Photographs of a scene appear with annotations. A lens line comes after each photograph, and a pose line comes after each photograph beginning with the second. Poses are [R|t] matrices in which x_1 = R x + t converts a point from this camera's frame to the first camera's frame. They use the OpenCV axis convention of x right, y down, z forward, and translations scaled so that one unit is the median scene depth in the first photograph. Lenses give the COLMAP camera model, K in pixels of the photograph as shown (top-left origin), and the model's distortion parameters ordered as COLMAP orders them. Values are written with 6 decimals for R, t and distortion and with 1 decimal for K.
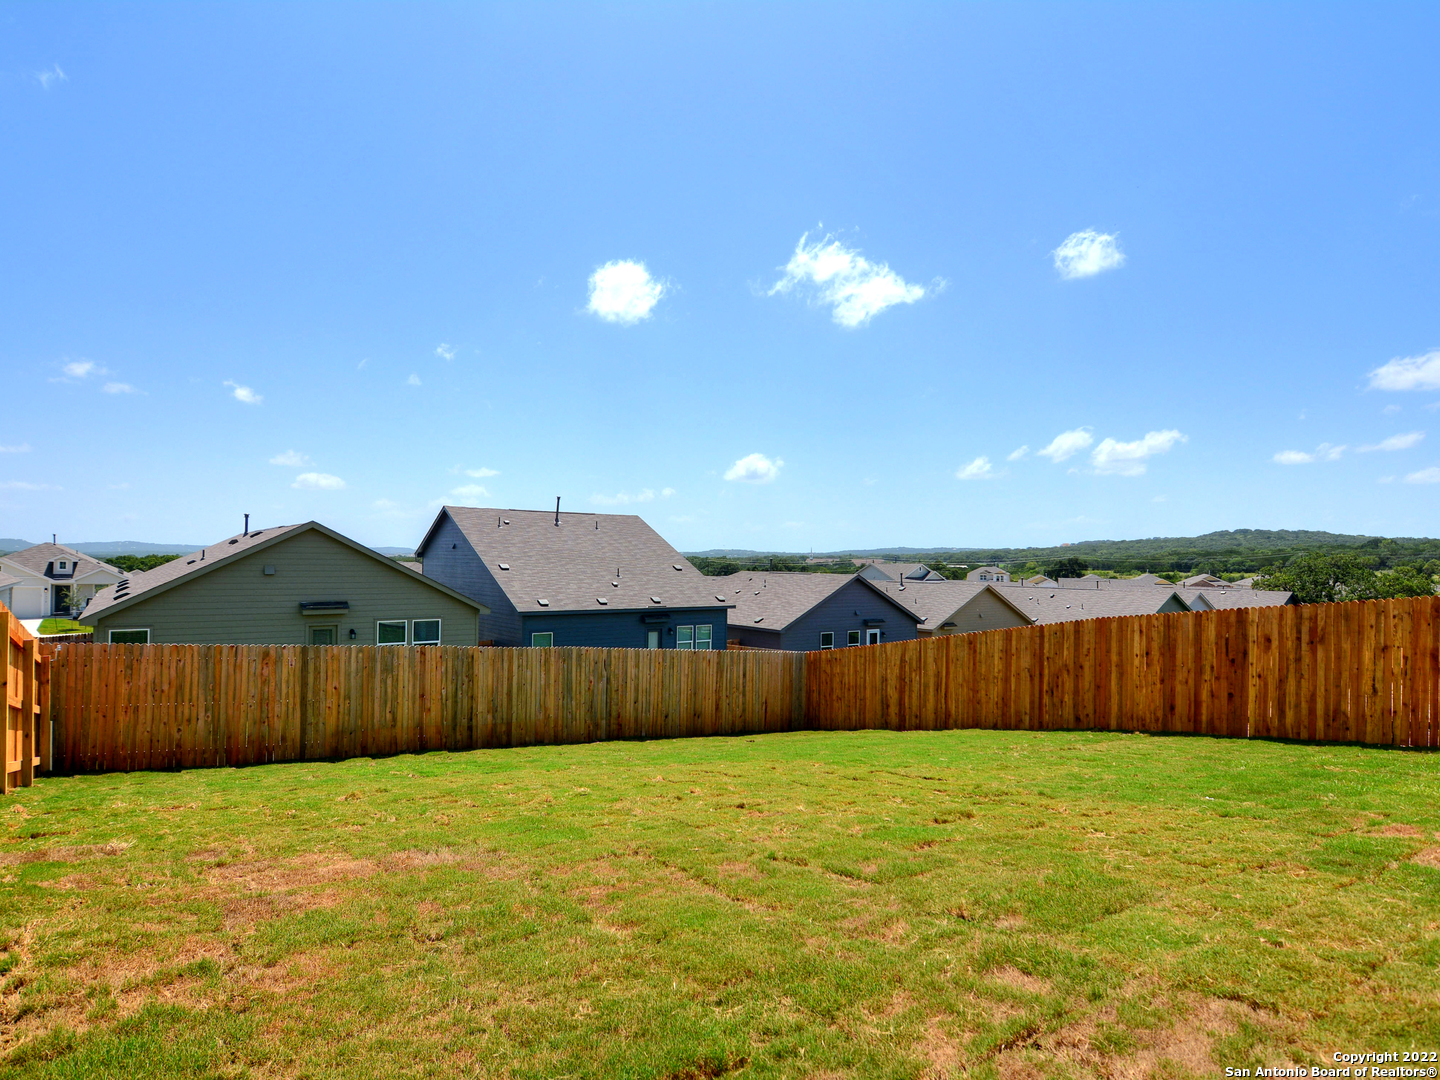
lens RADIAL K [[782.4, 0, 718.0], [0, 782.4, 558.1], [0, 0, 1]] dist [-0.000486, -0.015078]
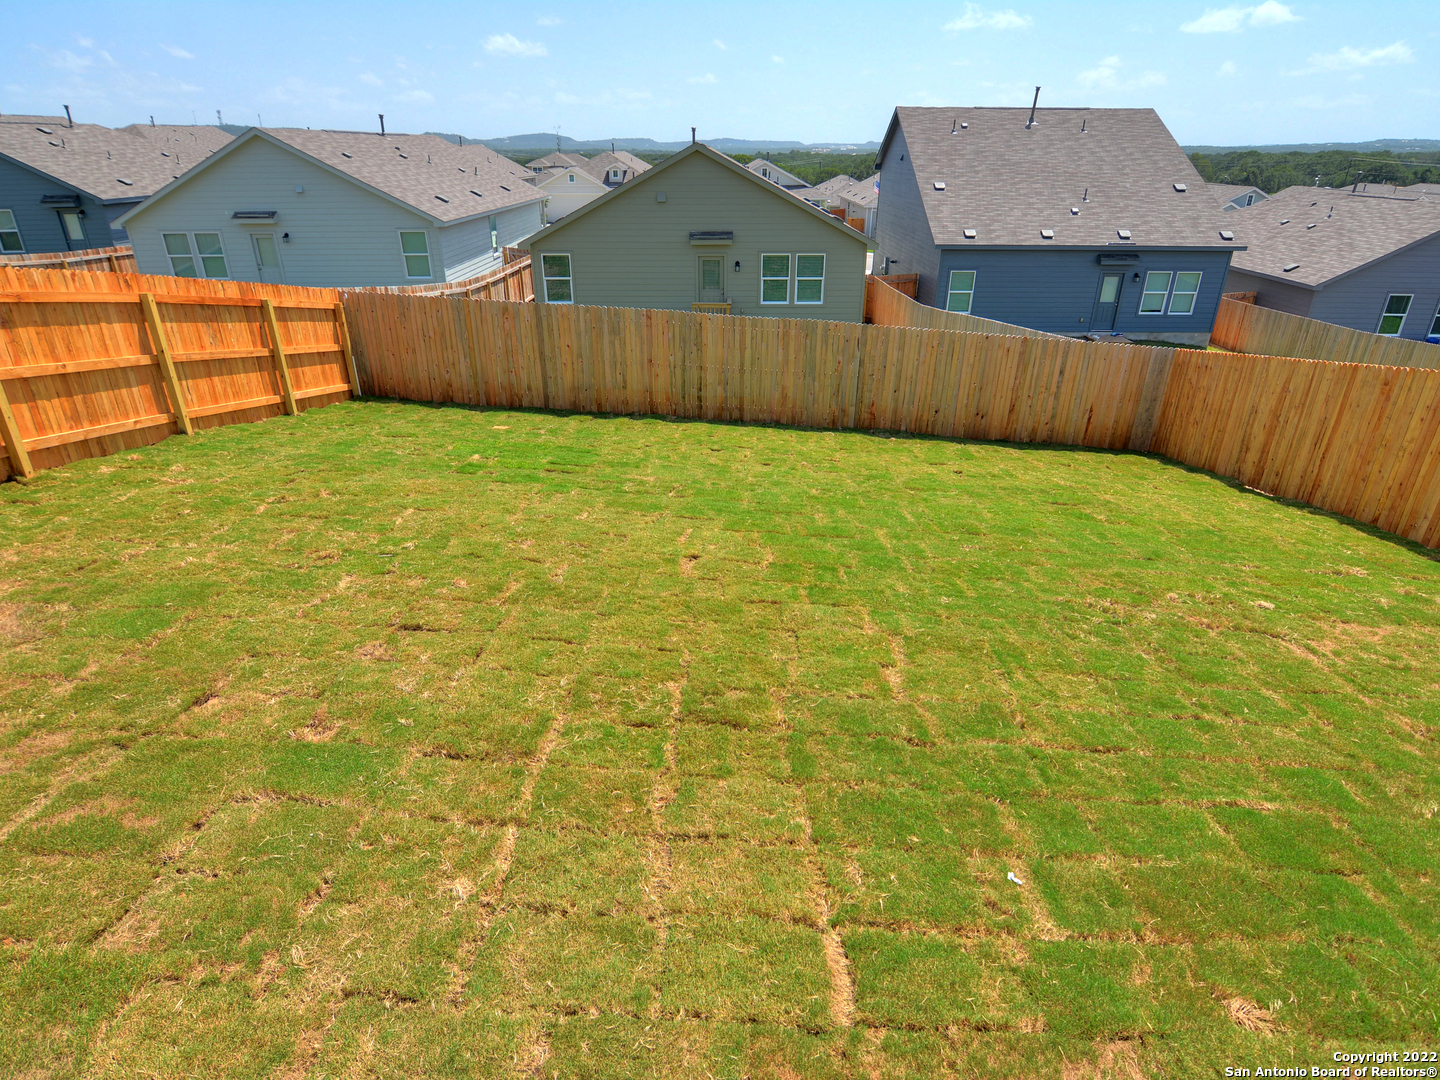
lens RADIAL K [[782.4, 0, 718.0], [0, 782.4, 558.1], [0, 0, 1]] dist [-0.000486, -0.015078]
pose [[0.808064, 0.261645, -0.527802, 0.251229], [0.008414, 0.890737, 0.454442, -0.046455], [0.589035, -0.371659, 0.717570, 0.213343]]
